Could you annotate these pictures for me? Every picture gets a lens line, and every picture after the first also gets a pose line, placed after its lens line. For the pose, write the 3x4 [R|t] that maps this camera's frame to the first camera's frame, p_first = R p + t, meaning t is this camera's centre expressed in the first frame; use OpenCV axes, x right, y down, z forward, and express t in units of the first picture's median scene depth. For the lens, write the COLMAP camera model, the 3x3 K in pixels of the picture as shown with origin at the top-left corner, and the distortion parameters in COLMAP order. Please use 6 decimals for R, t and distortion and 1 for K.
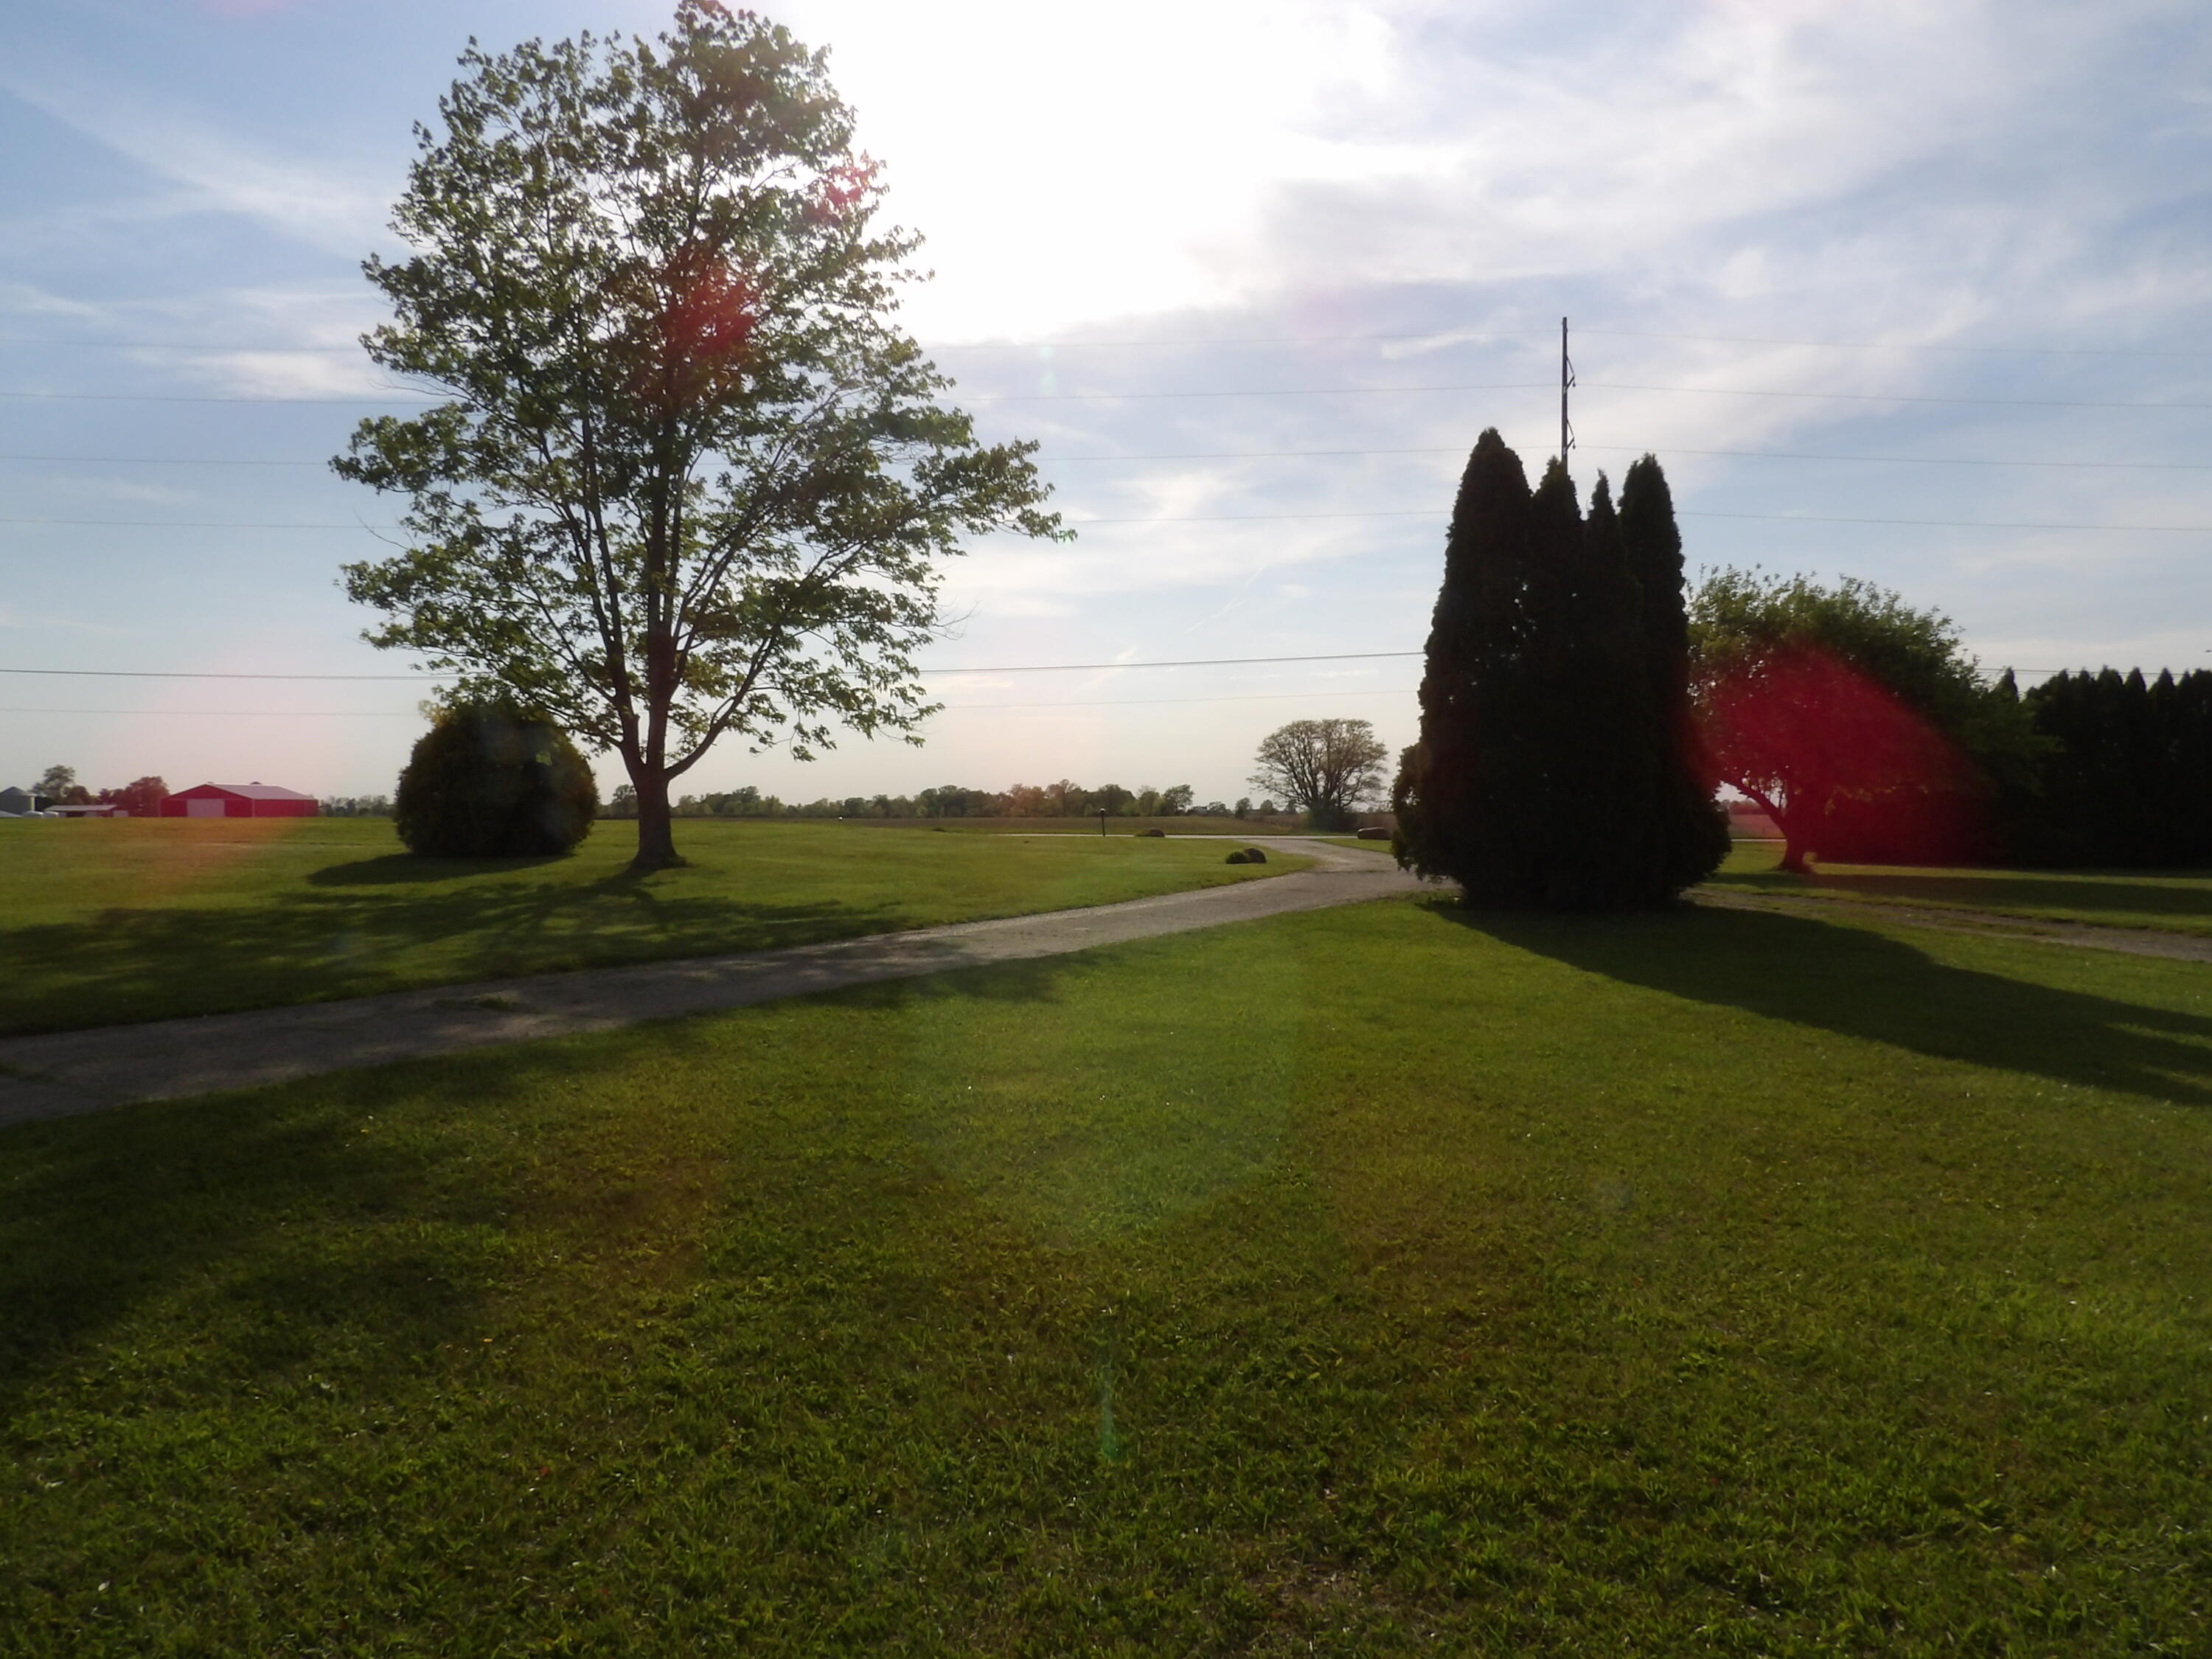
lens RADIAL K [[1599.7, 0, 1093.1], [0, 1599.7, 825.7], [0, 0, 1]] dist [-0.045515, 0.070588]
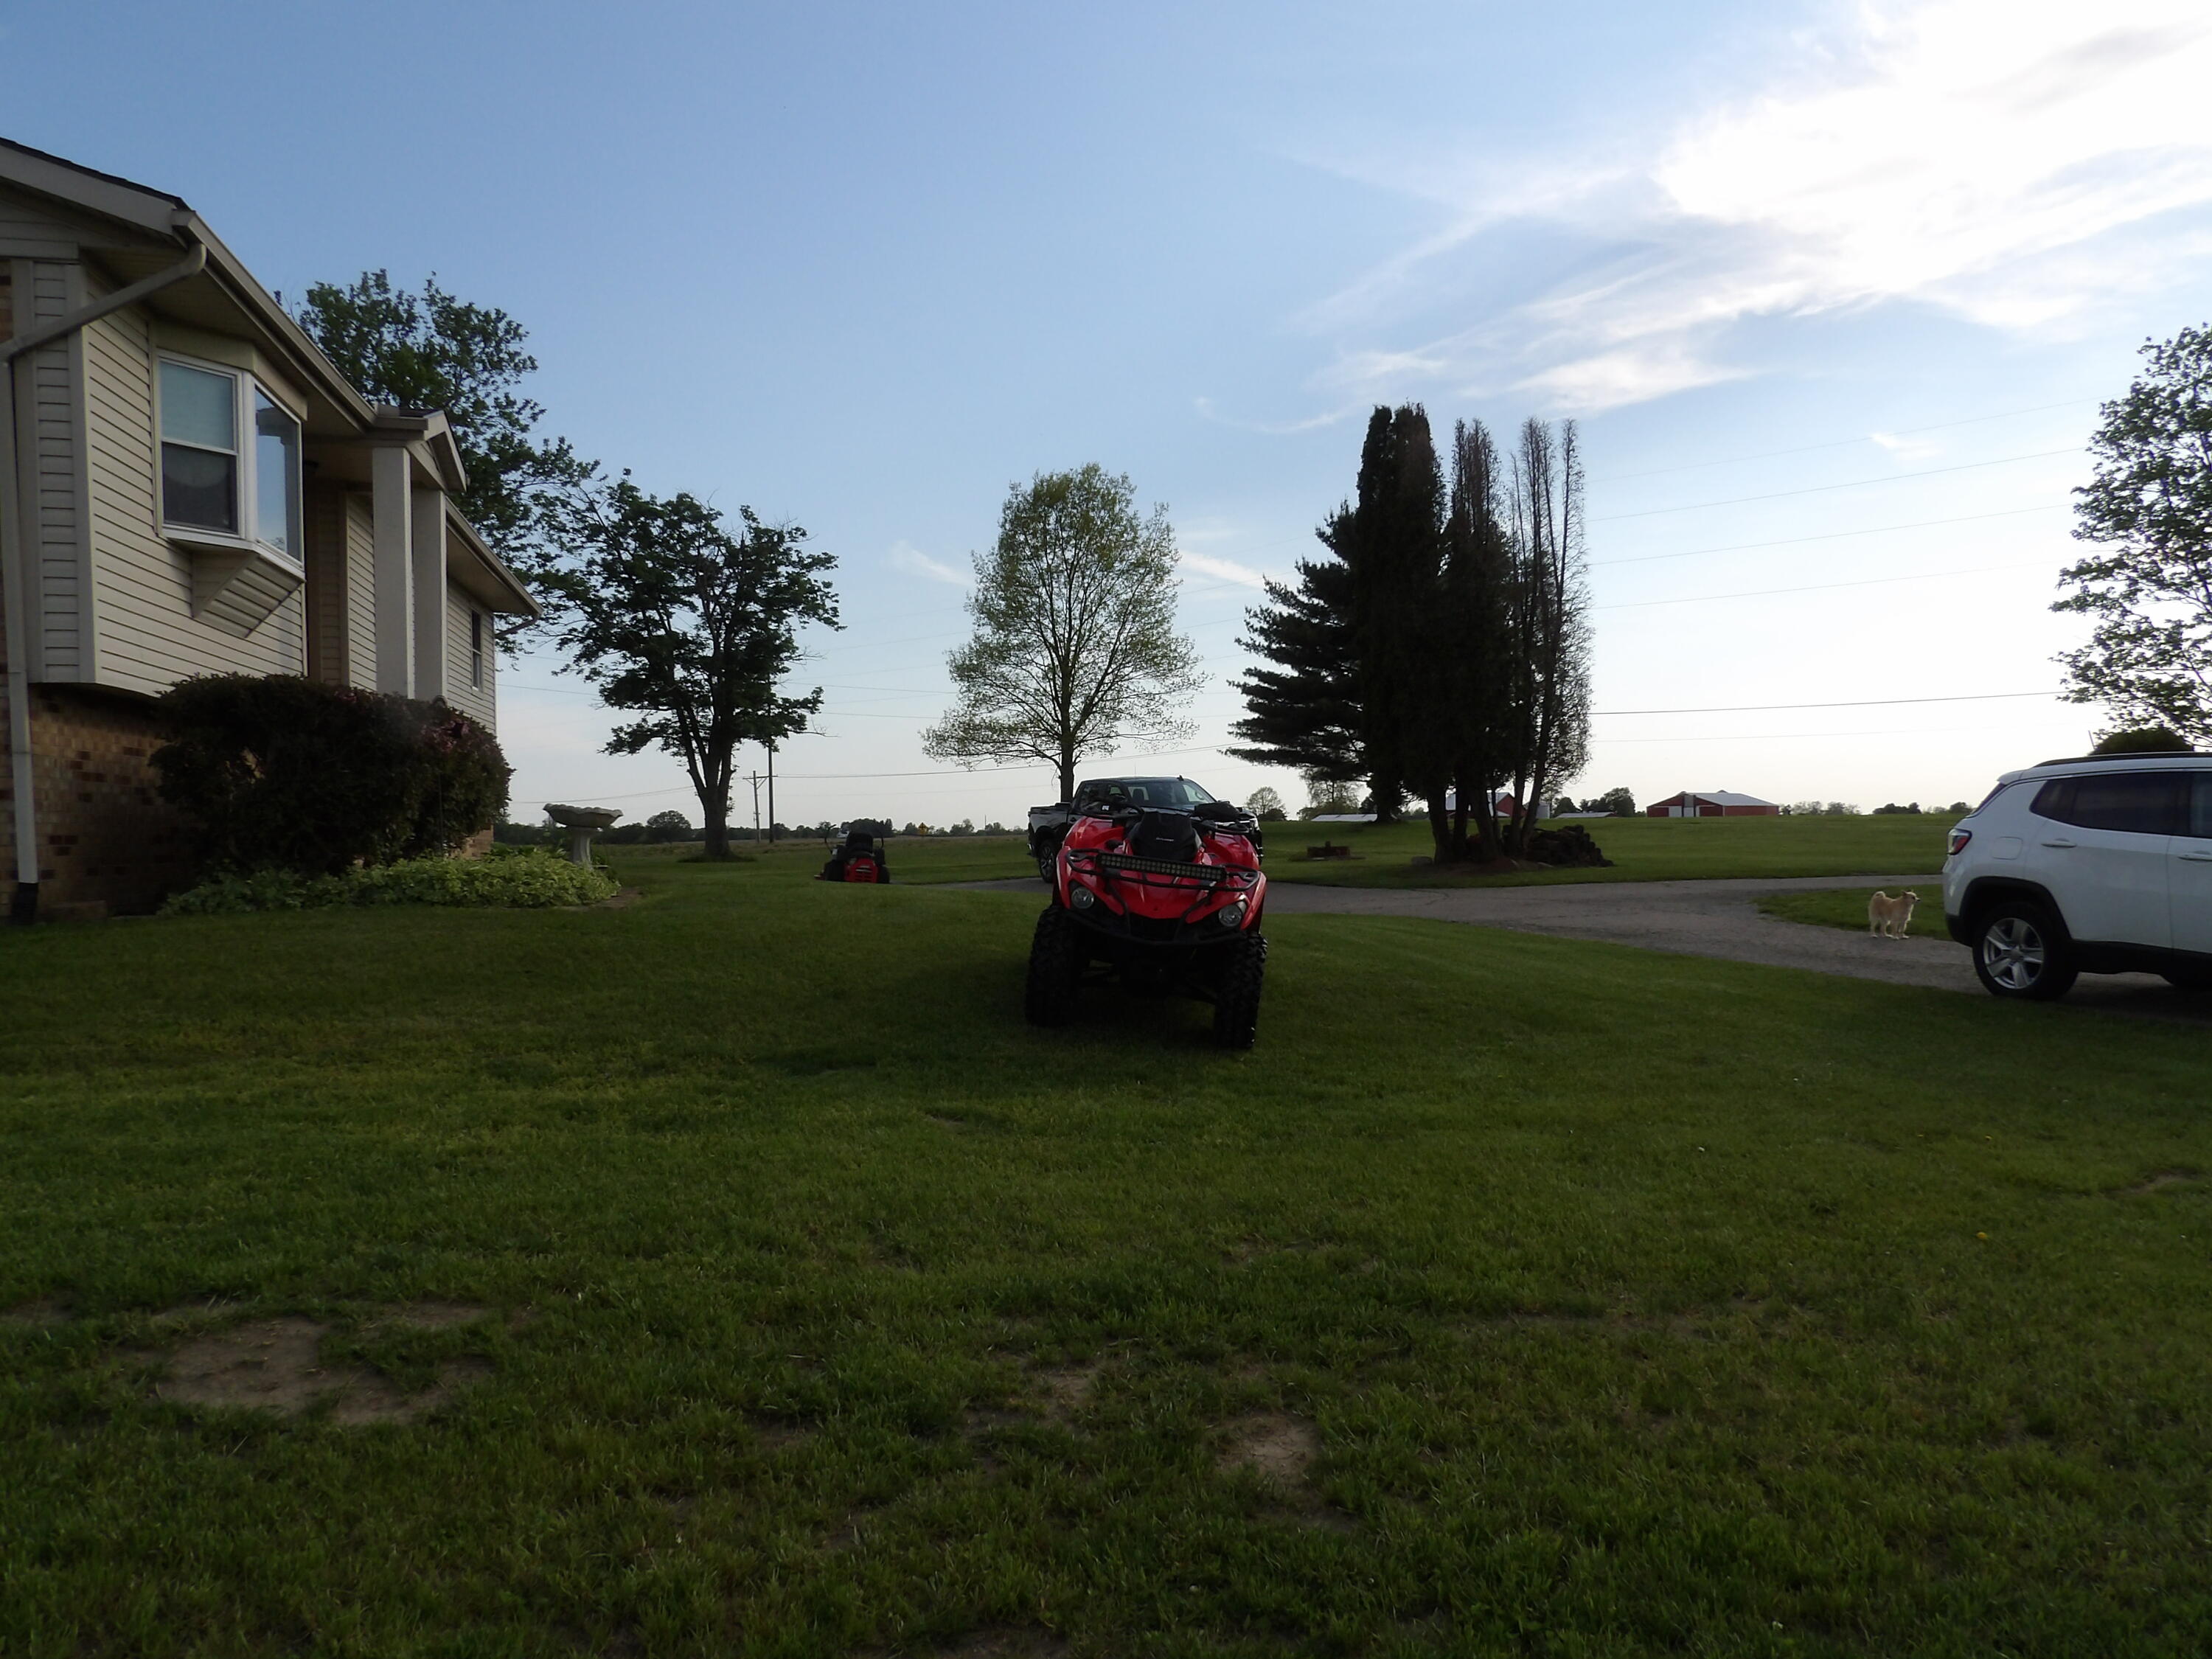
lens RADIAL K [[1599.7, 0, 1093.1], [0, 1599.7, 825.7], [0, 0, 1]] dist [-0.045515, 0.070588]
pose [[0.665257, -0.005430, -0.746595, 0.081757], [0.002671, 0.999984, -0.004892, 0.015476], [0.746610, 0.001261, 0.665261, -0.670318]]
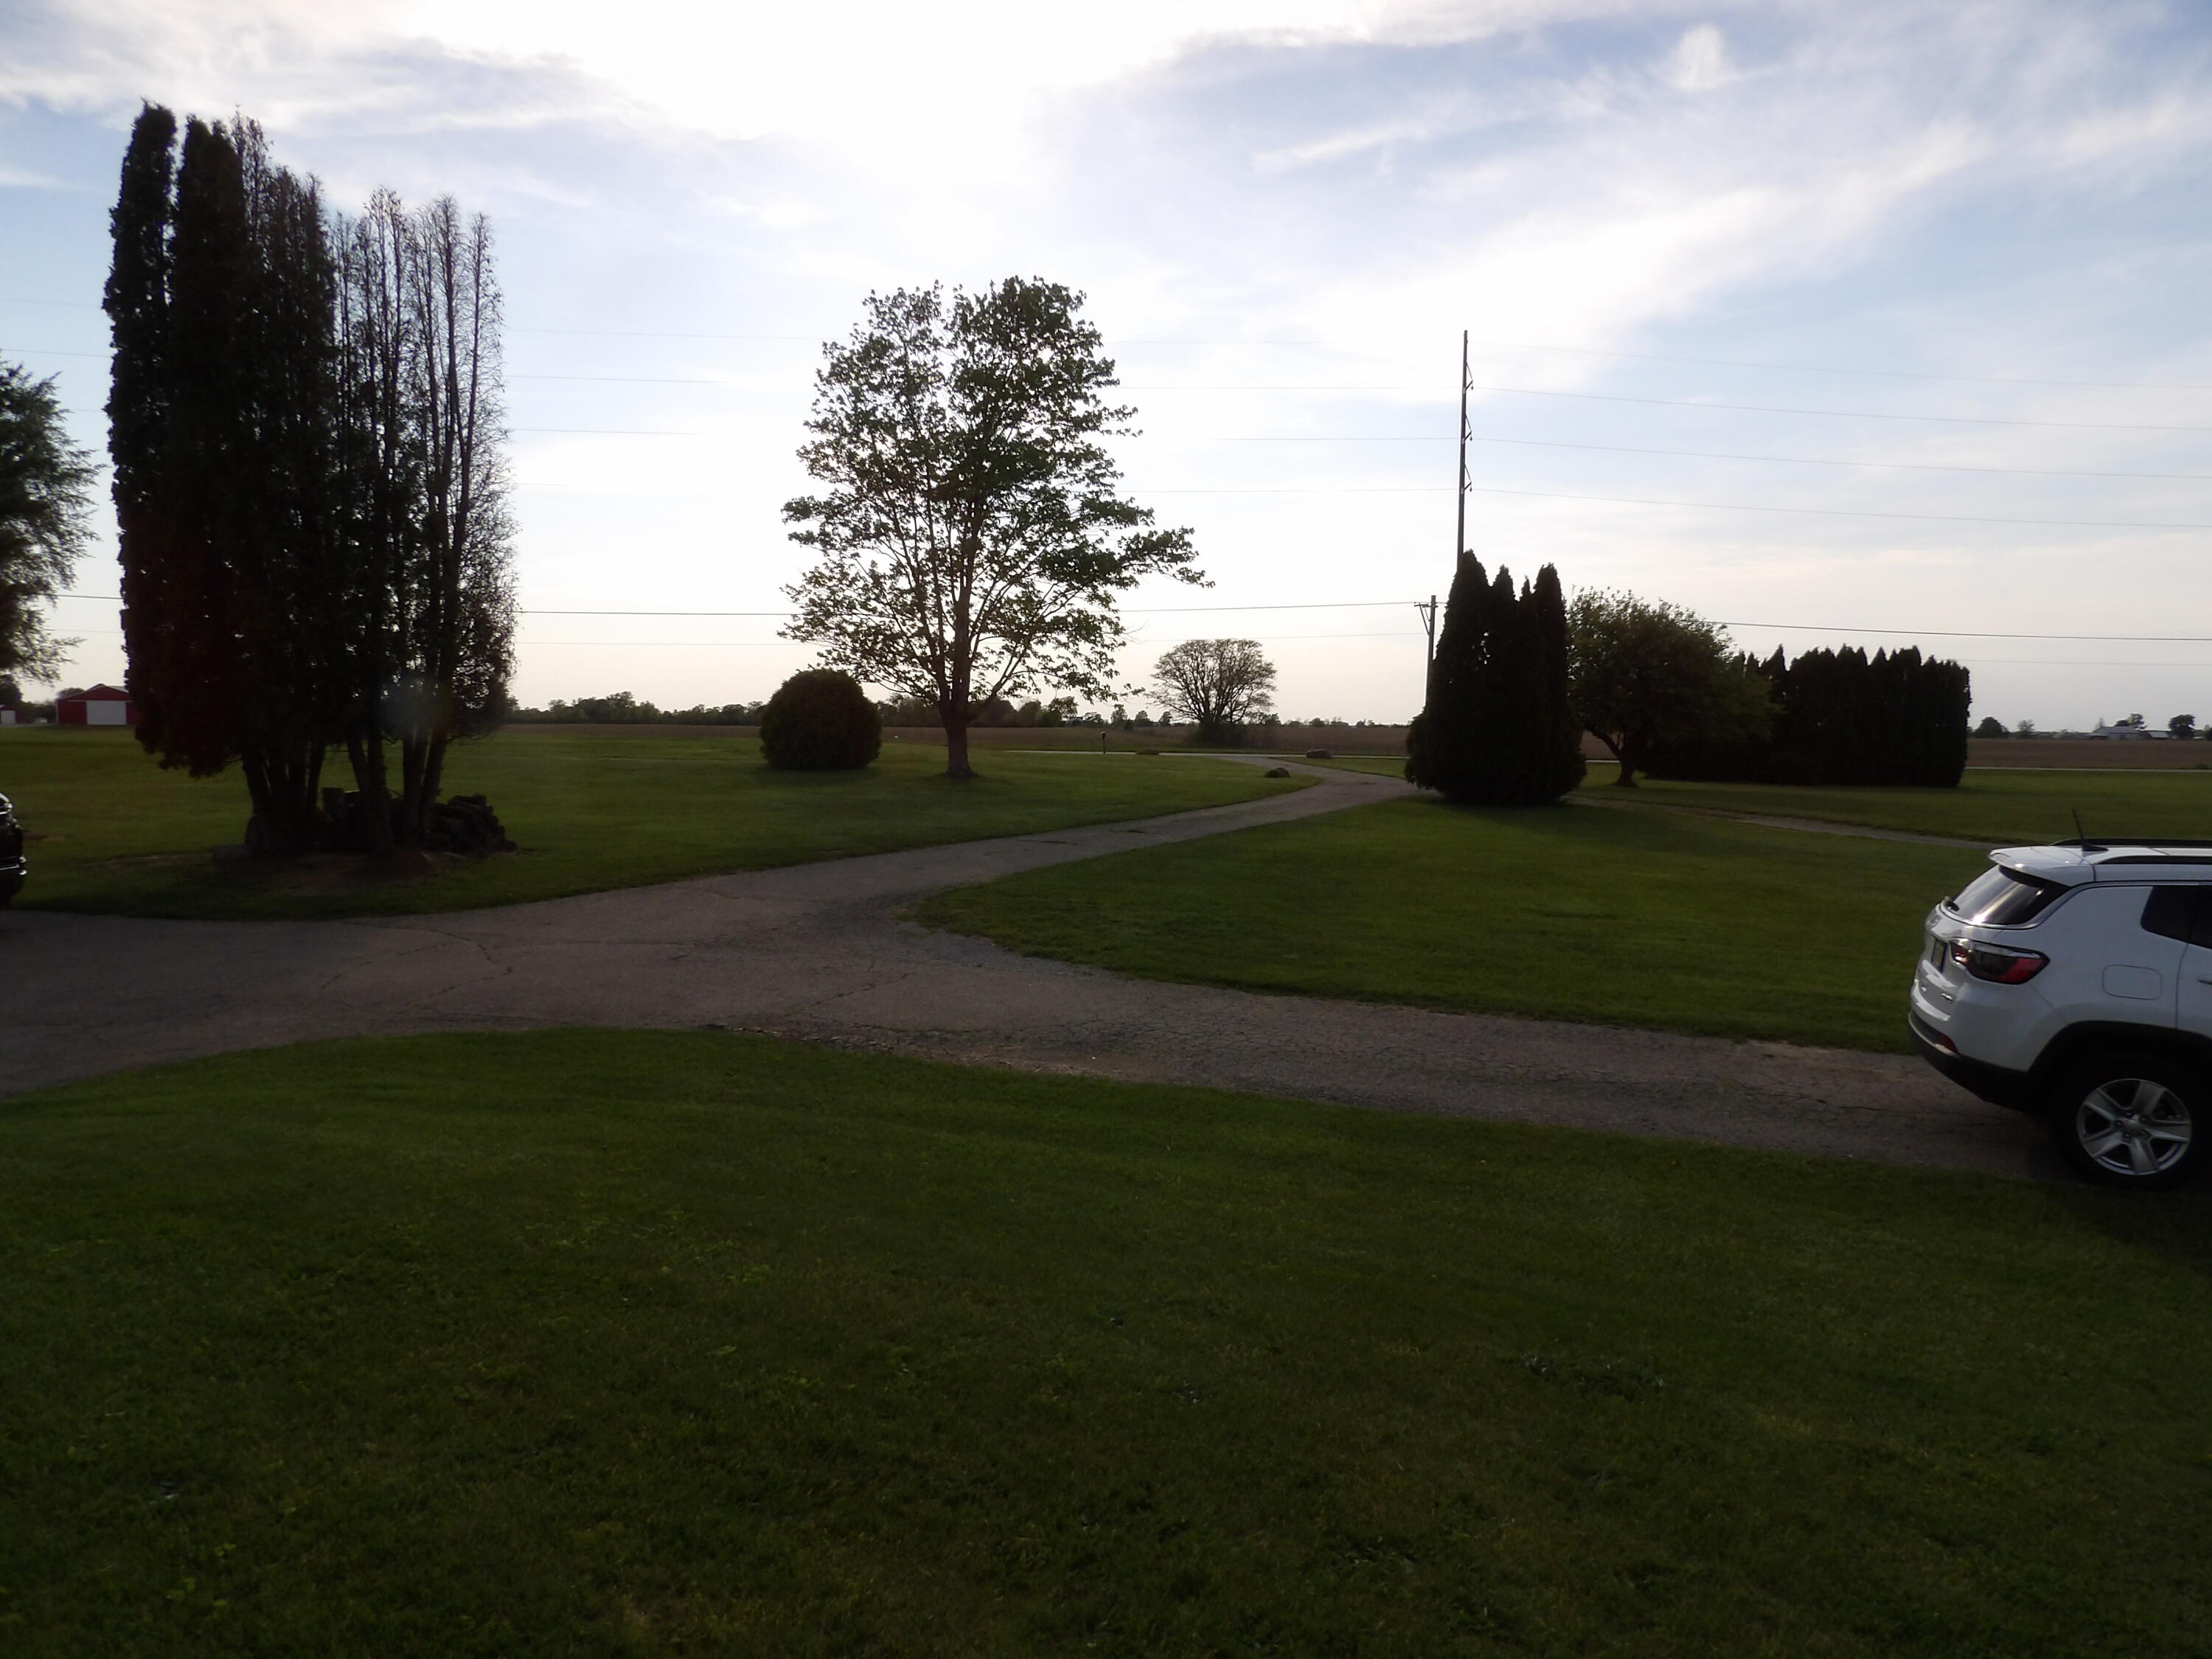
lens RADIAL K [[1599.7, 0, 1093.1], [0, 1599.7, 825.7], [0, 0, 1]] dist [-0.045515, 0.070588]
pose [[0.996643, 0.005529, 0.081678, -0.211700], [-0.010160, 0.998357, 0.056391, -0.015469], [-0.081232, -0.057031, 0.995062, -0.526357]]
